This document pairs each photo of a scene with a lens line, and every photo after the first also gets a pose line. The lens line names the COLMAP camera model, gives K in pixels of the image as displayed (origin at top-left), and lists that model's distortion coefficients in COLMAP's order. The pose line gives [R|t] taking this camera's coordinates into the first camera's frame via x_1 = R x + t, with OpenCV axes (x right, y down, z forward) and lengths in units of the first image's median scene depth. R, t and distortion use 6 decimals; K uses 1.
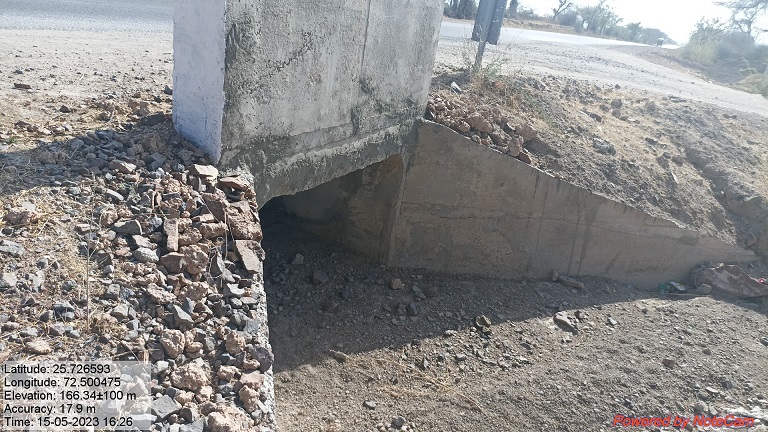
lens RADIAL K [[574.6, 0, 387.1], [0, 574.6, 214.6], [0, 0, 1]] dist [0.063196, -0.079760]
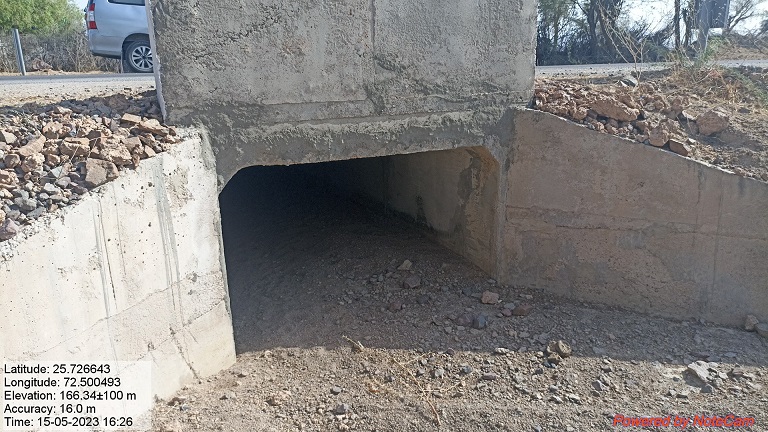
lens RADIAL K [[574.6, 0, 387.1], [0, 574.6, 214.6], [0, 0, 1]] dist [0.063196, -0.079760]
pose [[0.770595, -0.008161, -0.637272, 0.476150], [-0.089903, 0.988527, -0.121371, 0.122076], [0.630952, 0.150821, 0.761021, 0.240929]]
